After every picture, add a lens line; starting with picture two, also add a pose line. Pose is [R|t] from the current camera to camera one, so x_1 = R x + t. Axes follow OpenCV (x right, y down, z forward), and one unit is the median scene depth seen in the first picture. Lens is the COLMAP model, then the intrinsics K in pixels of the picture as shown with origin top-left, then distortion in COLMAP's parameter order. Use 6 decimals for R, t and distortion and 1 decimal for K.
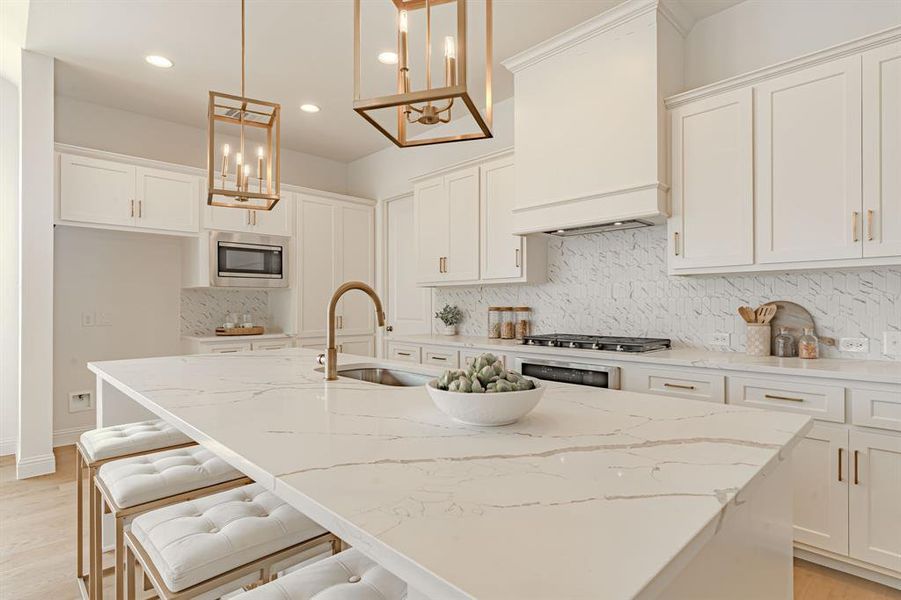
lens RADIAL K [[462.7, 0, 455.8], [0, 462.7, 302.9], [0, 0, 1]] dist [-0.002911, -0.001232]
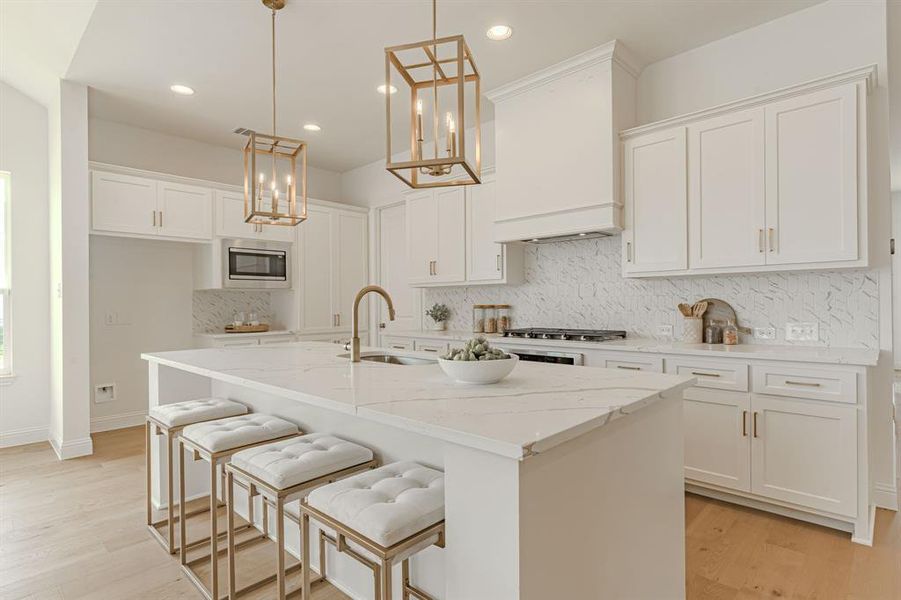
lens RADIAL K [[462.7, 0, 455.8], [0, 462.7, 302.9], [0, 0, 1]] dist [-0.002911, -0.001232]
pose [[0.999171, -0.006231, 0.040226, -0.026278], [0.006098, 0.999976, 0.003413, -0.000994], [-0.040246, -0.003165, 0.999185, -0.191918]]
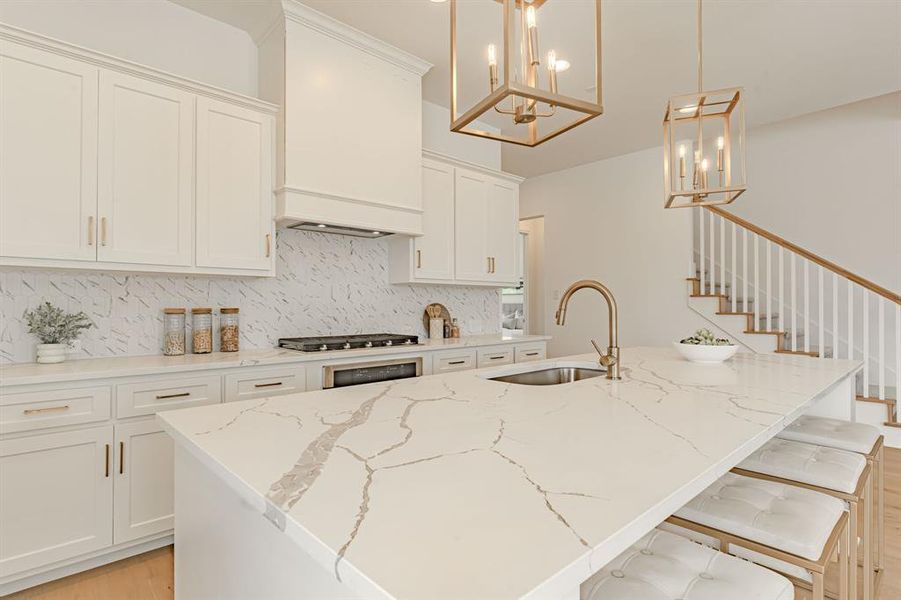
lens RADIAL K [[462.7, 0, 455.8], [0, 462.7, 302.9], [0, 0, 1]] dist [-0.002911, -0.001232]
pose [[0.036772, 0.009131, 0.999282, -0.804439], [-0.004338, 0.999950, -0.008978, 0.007819], [-0.999314, -0.004004, 0.036810, 0.811933]]
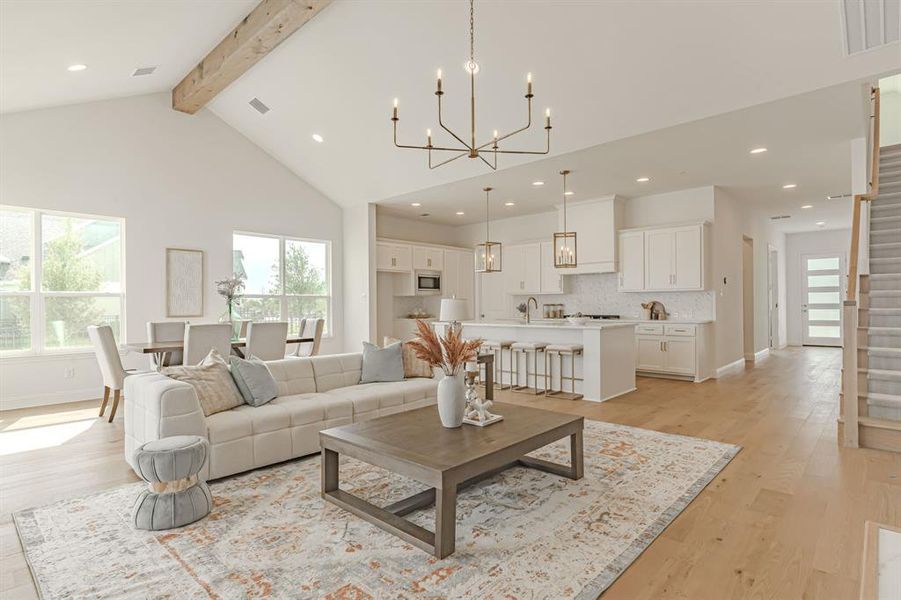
lens RADIAL K [[462.7, 0, 455.8], [0, 462.7, 302.9], [0, 0, 1]] dist [-0.002911, -0.001232]
pose [[0.998847, -0.003930, 0.047841, -0.662106], [0.003884, 0.999992, 0.001048, -0.001661], [-0.047845, -0.000861, 0.998854, -1.766620]]
